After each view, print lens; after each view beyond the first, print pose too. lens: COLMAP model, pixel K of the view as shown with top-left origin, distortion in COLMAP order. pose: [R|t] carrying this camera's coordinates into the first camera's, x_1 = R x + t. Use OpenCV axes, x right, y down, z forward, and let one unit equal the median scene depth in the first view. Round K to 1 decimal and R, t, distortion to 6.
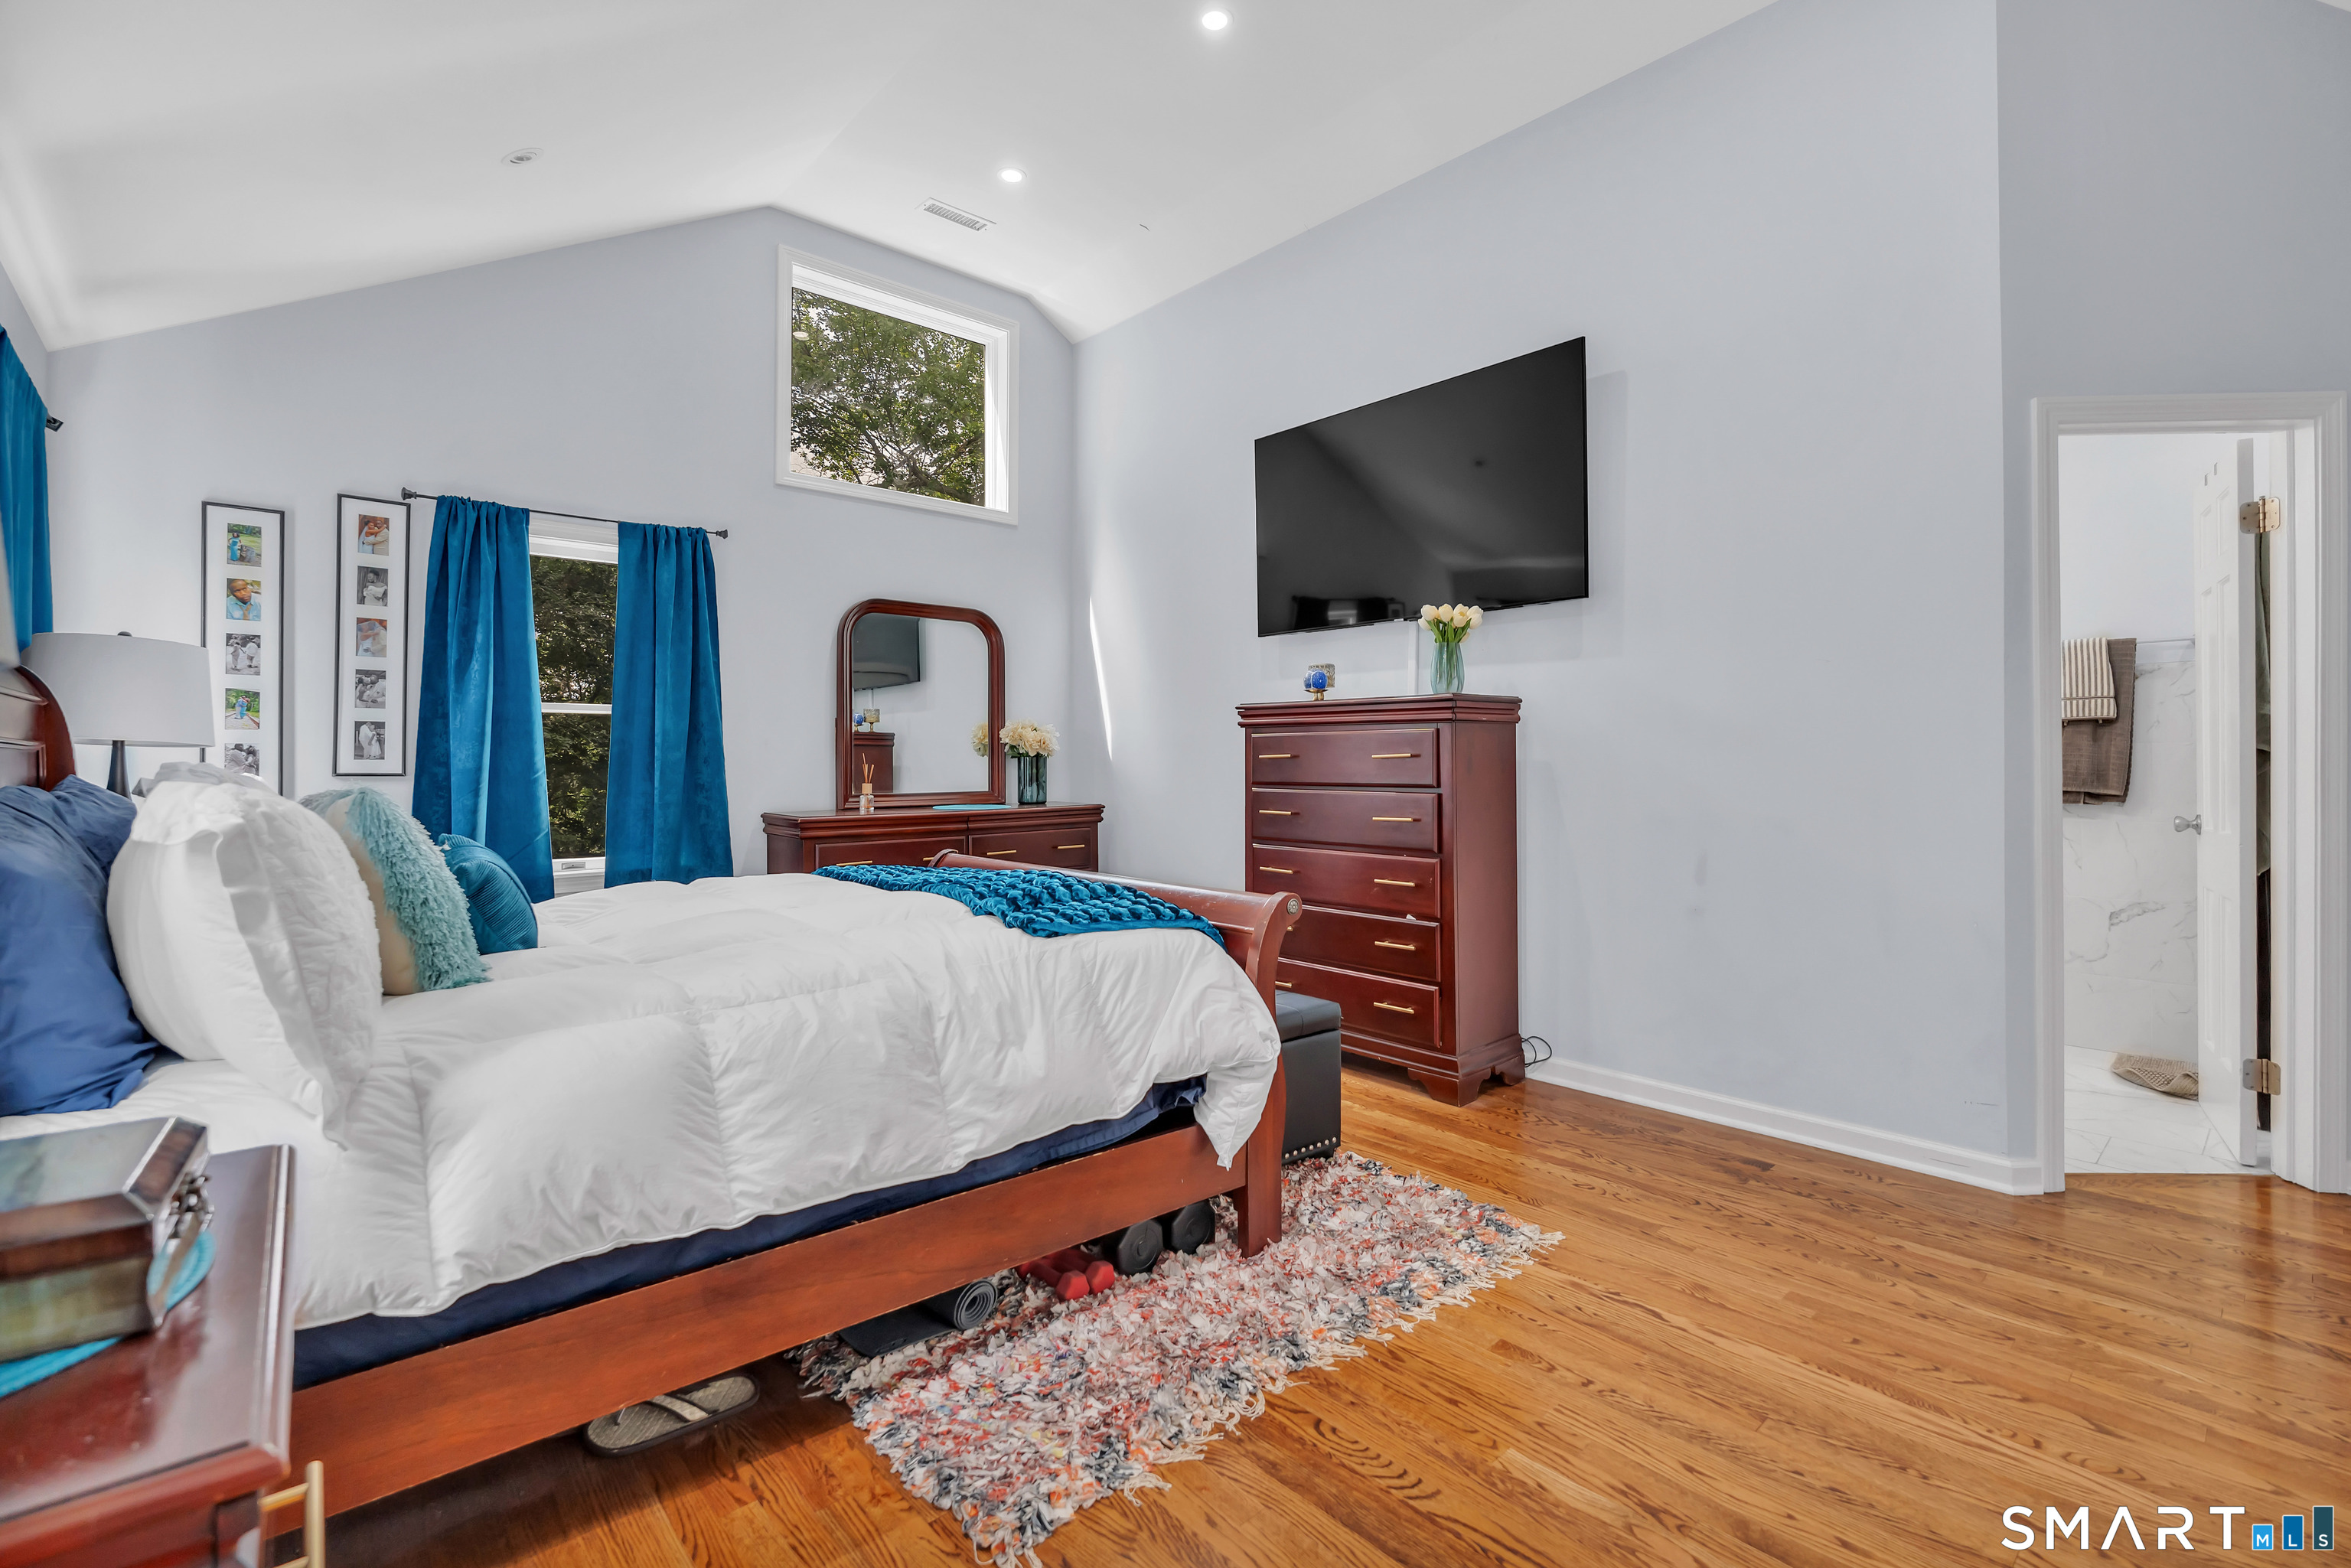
lens RADIAL K [[1049.9, 0, 1177.3], [0, 1049.9, 765.6], [0, 0, 1]] dist [-0.002905, 0.000268]
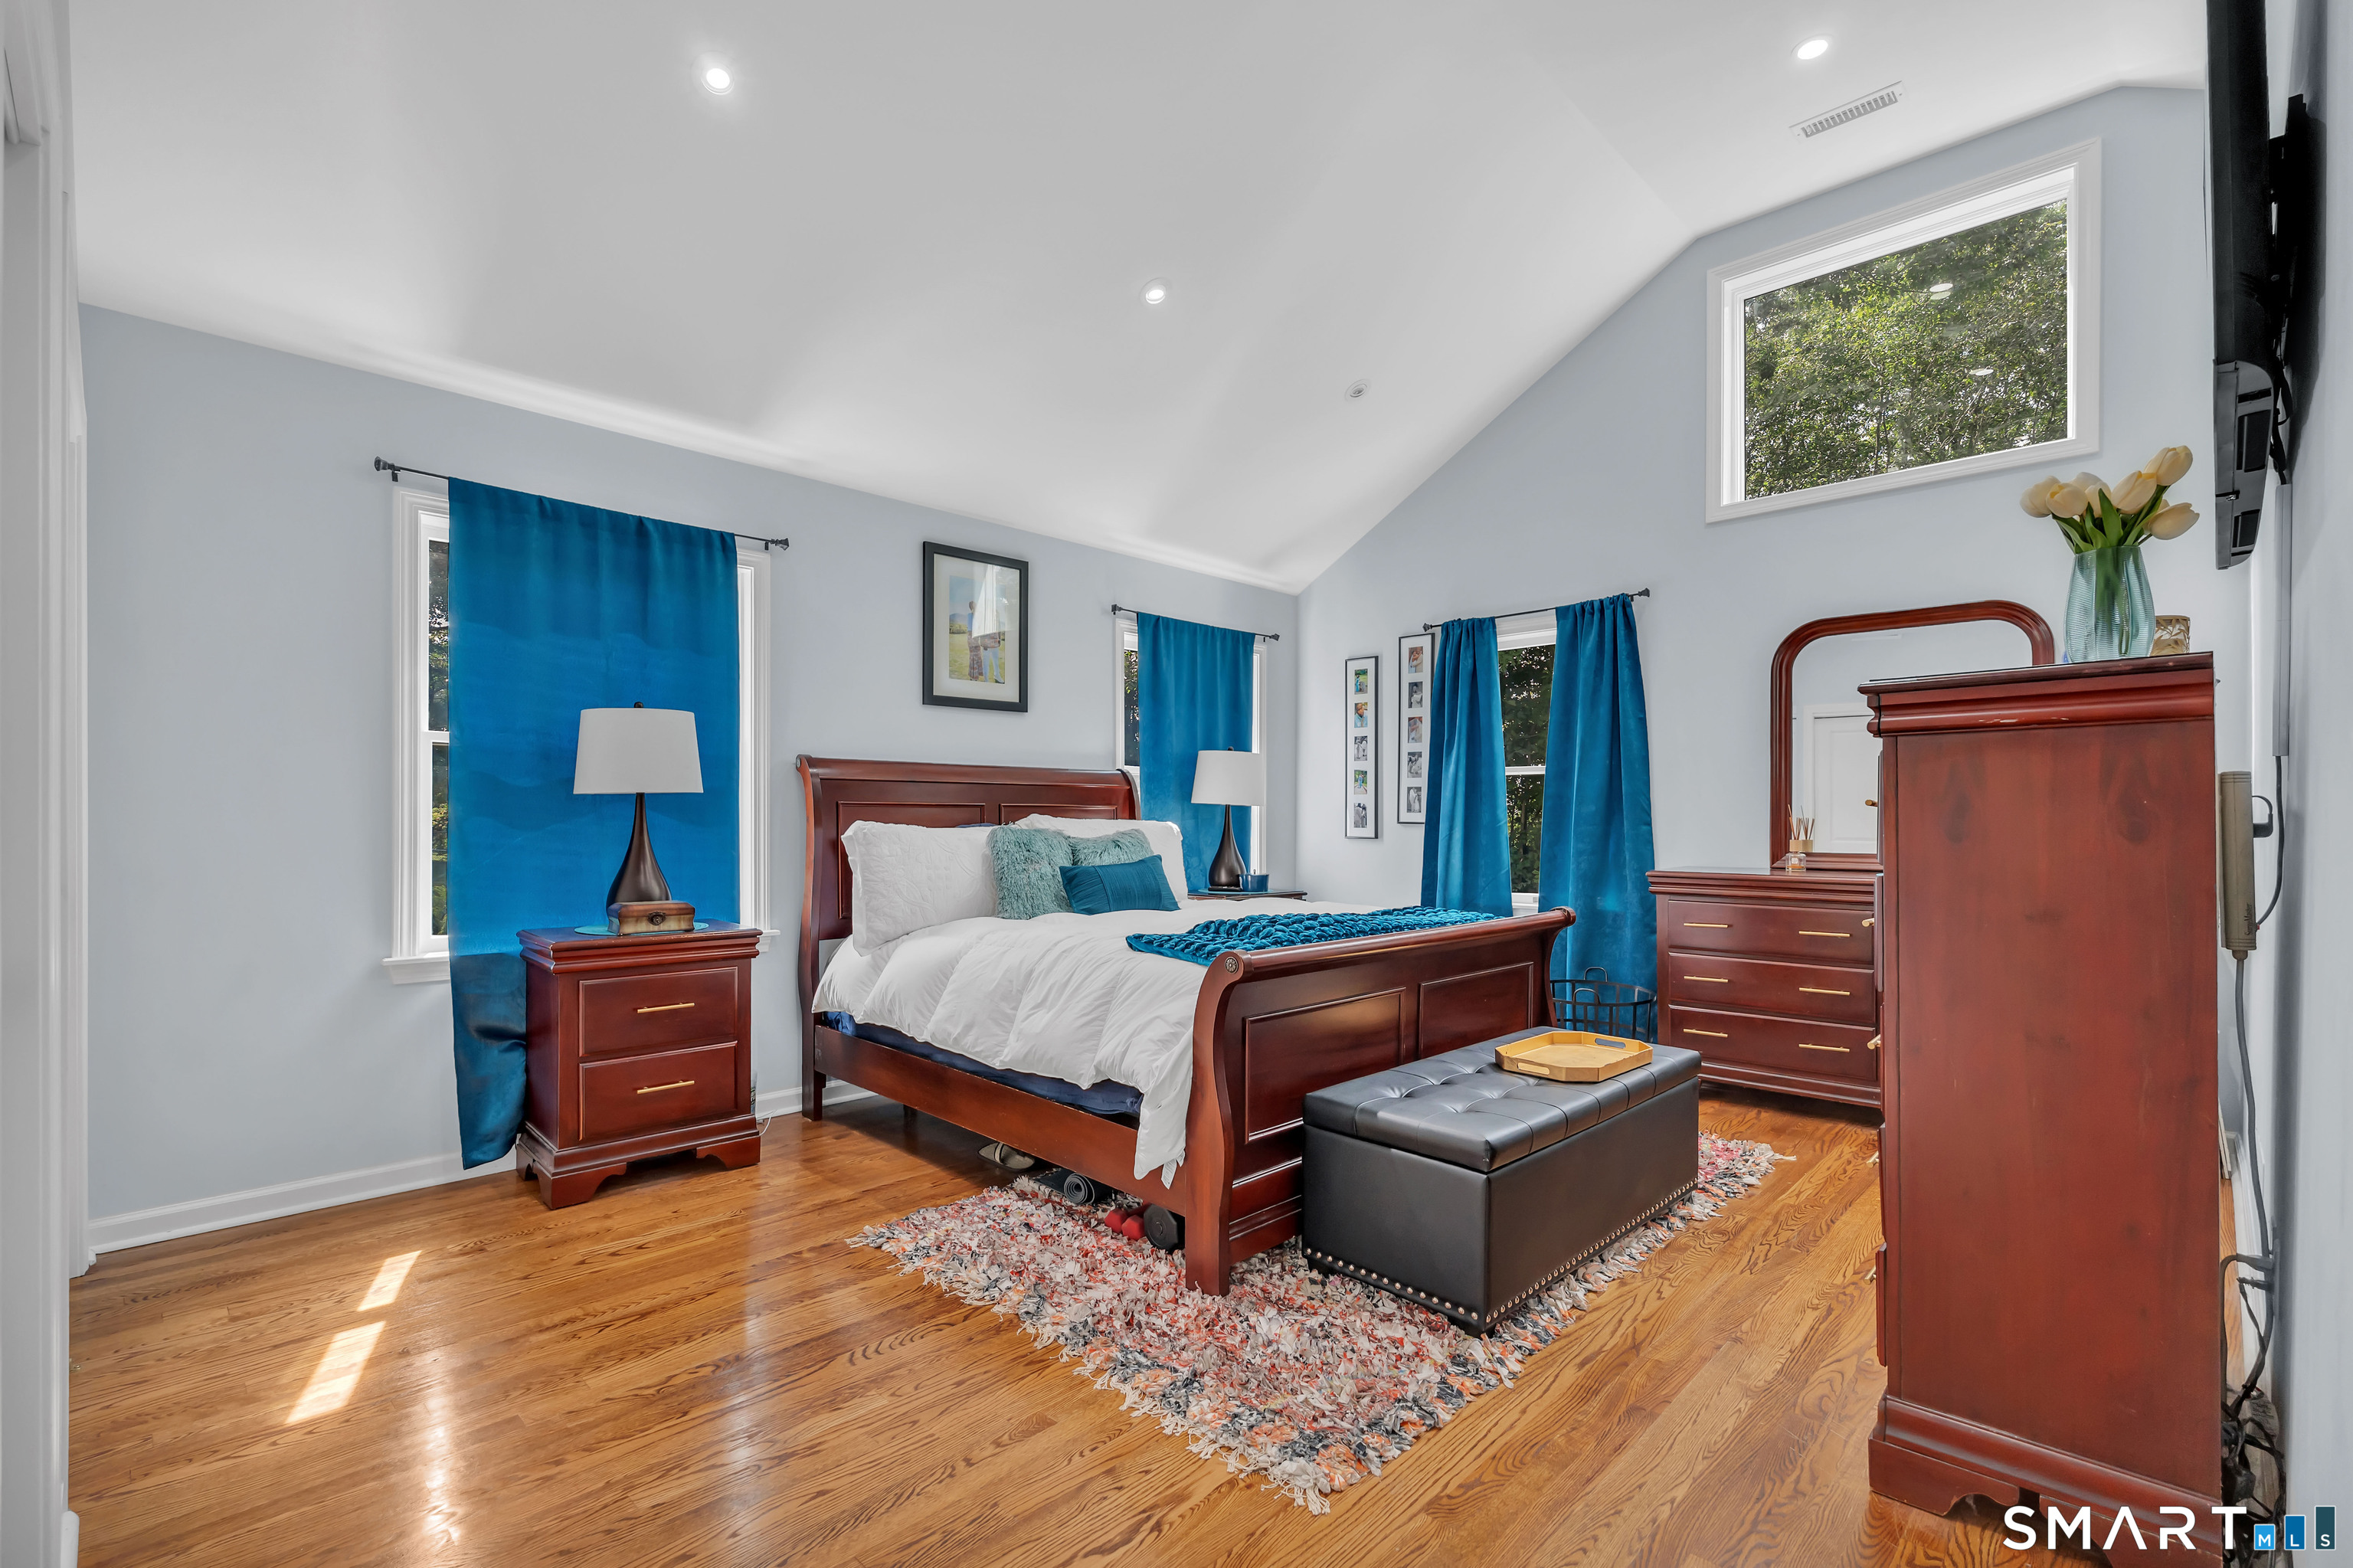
lens RADIAL K [[1050.8, 0, 1177.1], [0, 1050.8, 834.4], [0, 0, 1]] dist [-0.002905, 0.000268]
pose [[0.055914, 0.020362, -0.998228, 0.700327], [-0.003734, 0.999789, 0.020185, -0.003352], [0.998429, 0.002599, 0.055978, 0.588615]]
